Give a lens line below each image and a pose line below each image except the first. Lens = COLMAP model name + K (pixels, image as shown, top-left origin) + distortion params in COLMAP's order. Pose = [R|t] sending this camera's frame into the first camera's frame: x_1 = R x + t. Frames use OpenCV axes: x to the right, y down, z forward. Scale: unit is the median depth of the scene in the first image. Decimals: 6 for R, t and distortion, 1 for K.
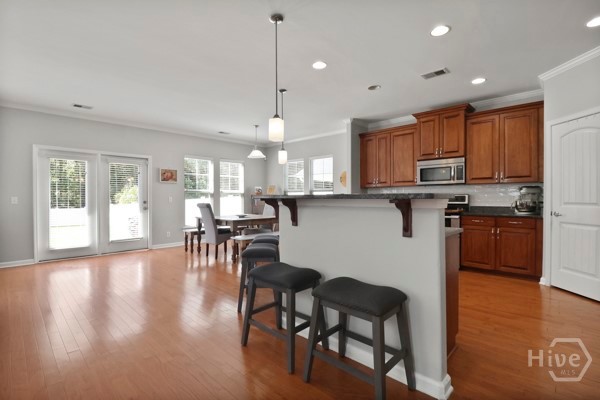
lens RADIAL K [[287.1, 0, 296.8], [0, 287.1, 198.8], [0, 0, 1]] dist [-0.005674, -0.000721]
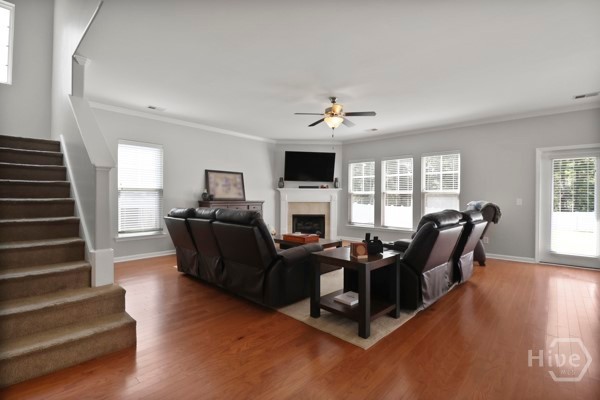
lens RADIAL K [[287.1, 0, 297.0], [0, 287.1, 198.3], [0, 0, 1]] dist [-0.005674, -0.000721]
pose [[0.017597, 0.002846, -0.999841, 0.103646], [-0.011763, 0.999927, 0.002639, -0.001064], [0.999776, 0.011715, 0.017629, 0.110382]]
